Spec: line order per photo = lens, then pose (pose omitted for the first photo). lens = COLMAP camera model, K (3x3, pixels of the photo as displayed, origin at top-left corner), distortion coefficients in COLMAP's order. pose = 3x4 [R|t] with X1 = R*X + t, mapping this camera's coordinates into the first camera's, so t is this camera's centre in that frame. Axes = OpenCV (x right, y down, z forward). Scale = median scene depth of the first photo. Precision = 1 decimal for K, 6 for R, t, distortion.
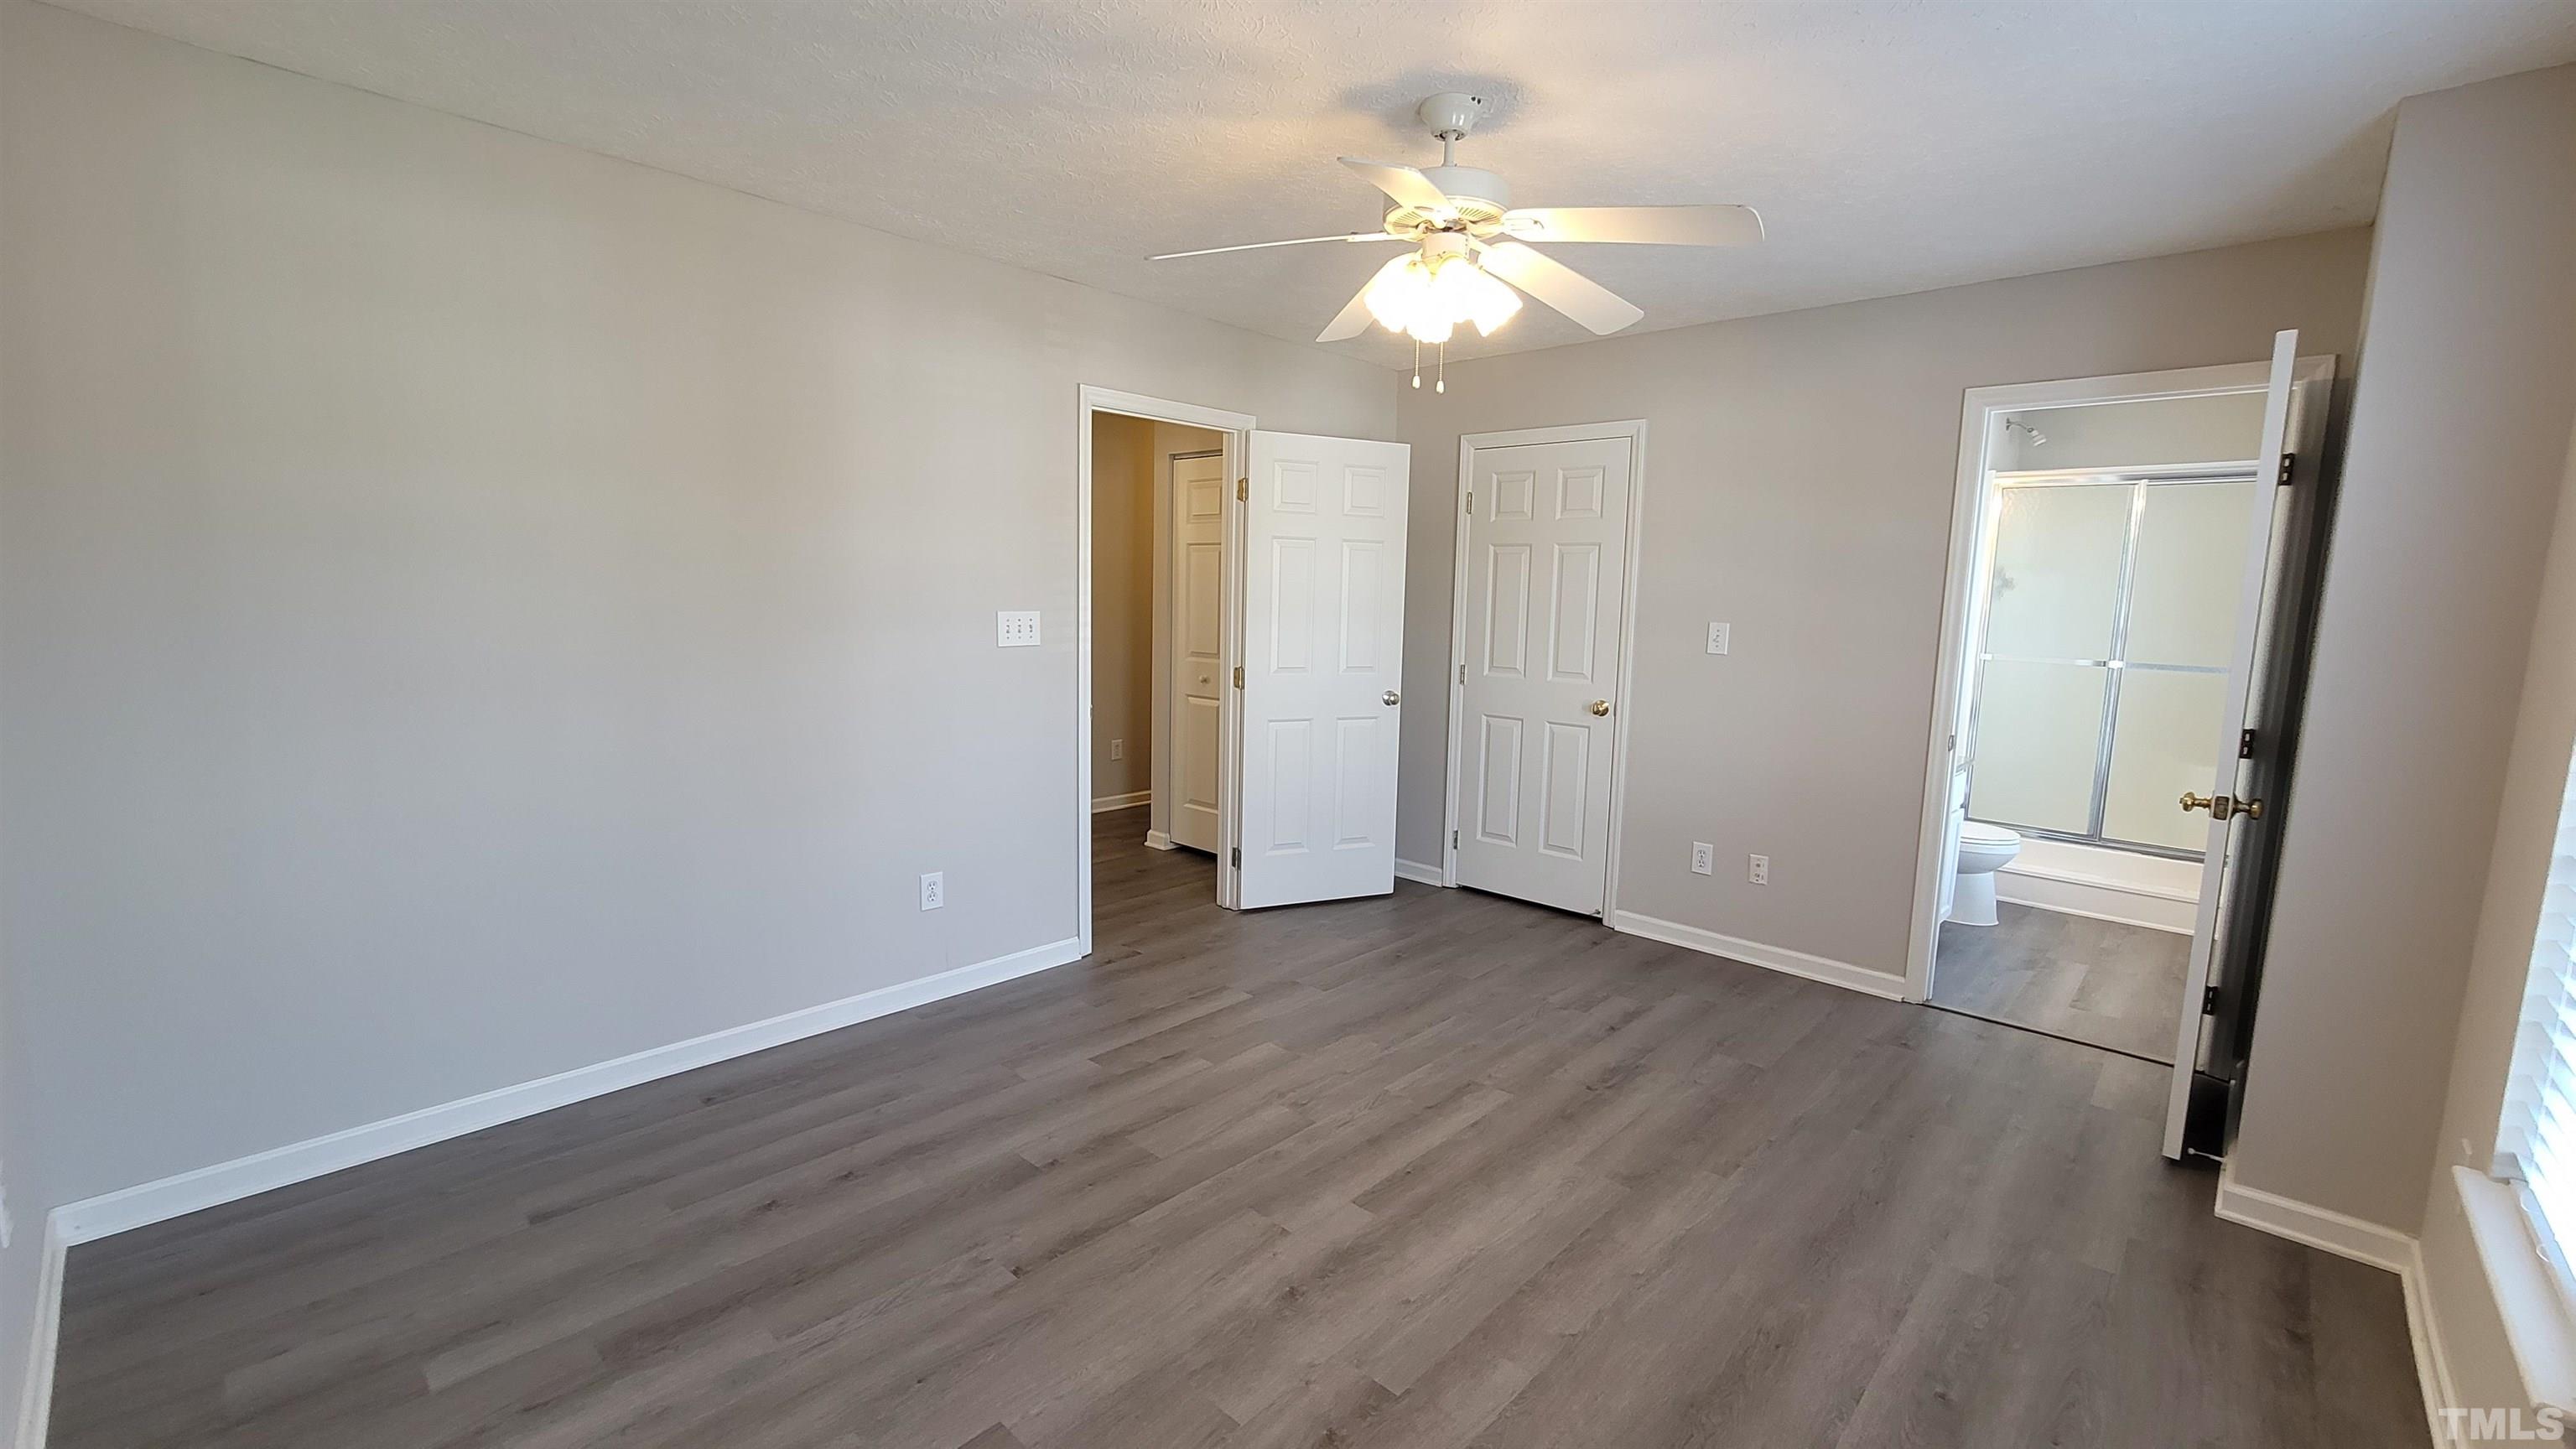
lens RADIAL K [[1053.0, 0, 1298.2], [0, 1053.0, 718.6], [0, 0, 1]] dist [-0.007266, 0.001940]
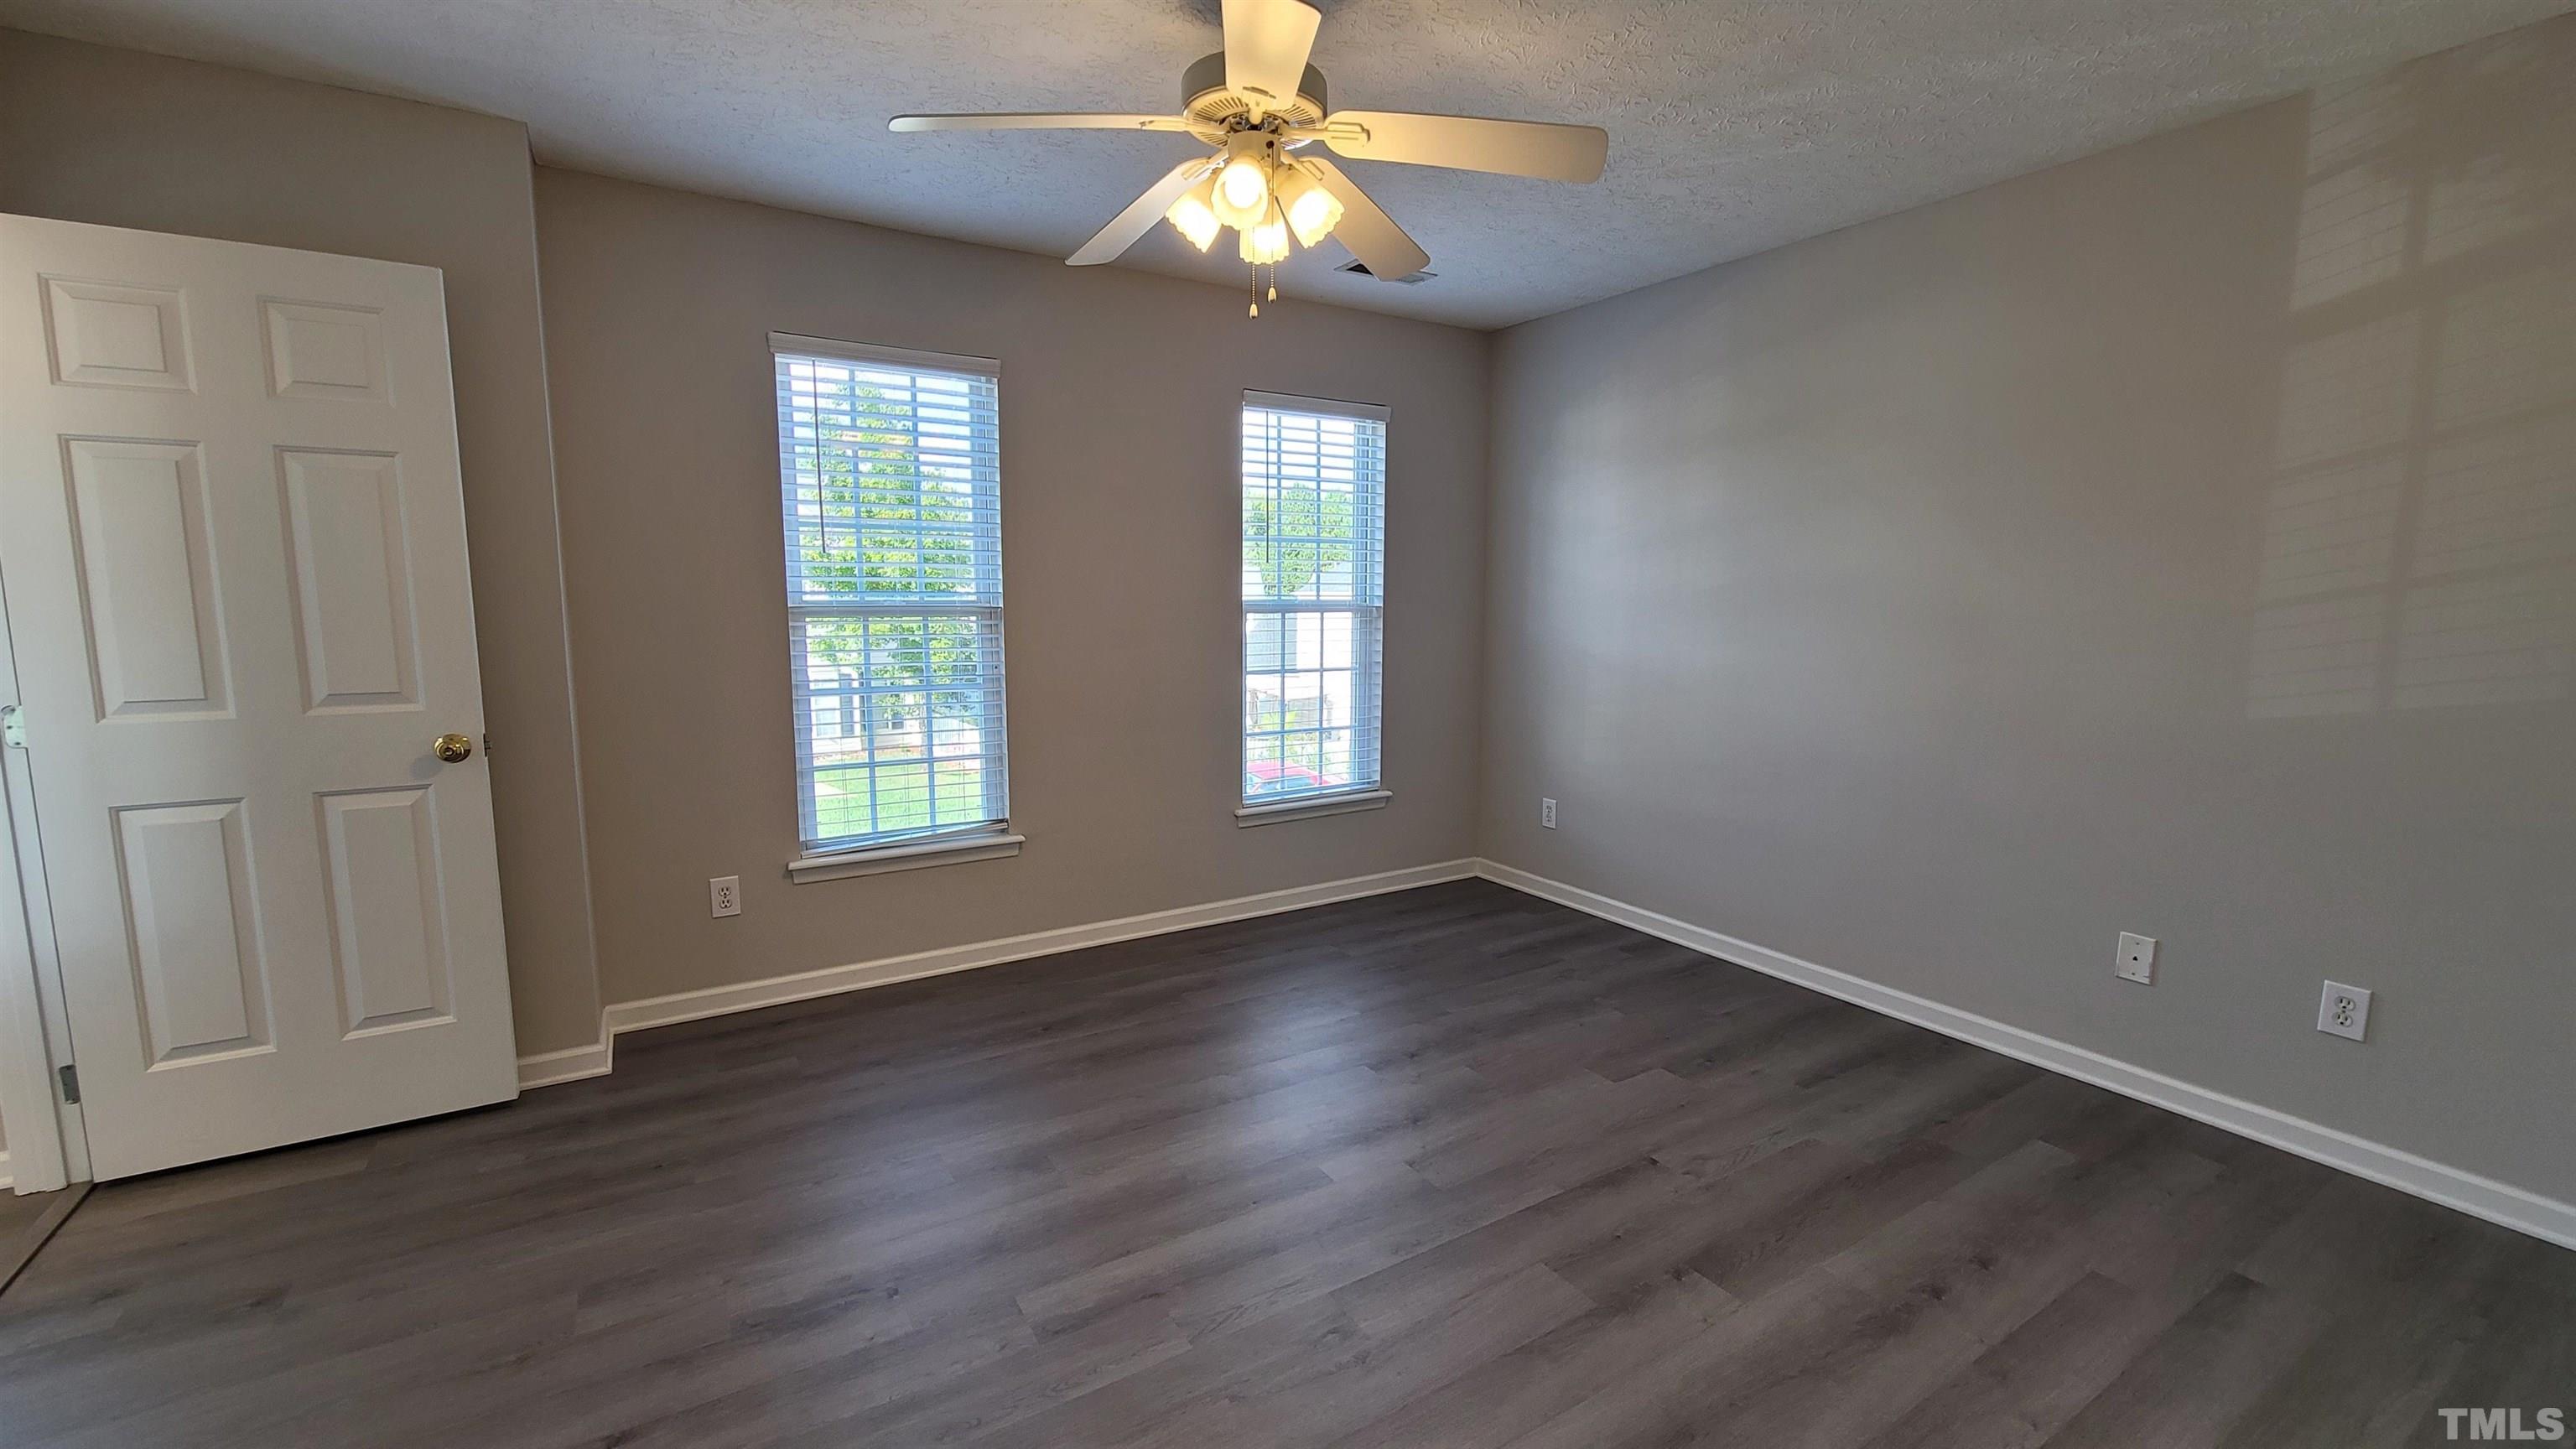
lens RADIAL K [[1053.0, 0, 1289.9], [0, 1053.0, 747.6], [0, 0, 1]] dist [-0.007266, 0.001940]
pose [[-0.963417, -0.068924, 0.258993, -0.133490], [0.002390, 0.964118, 0.265464, -0.186683], [-0.267997, 0.256372, -0.928683, 1.804052]]
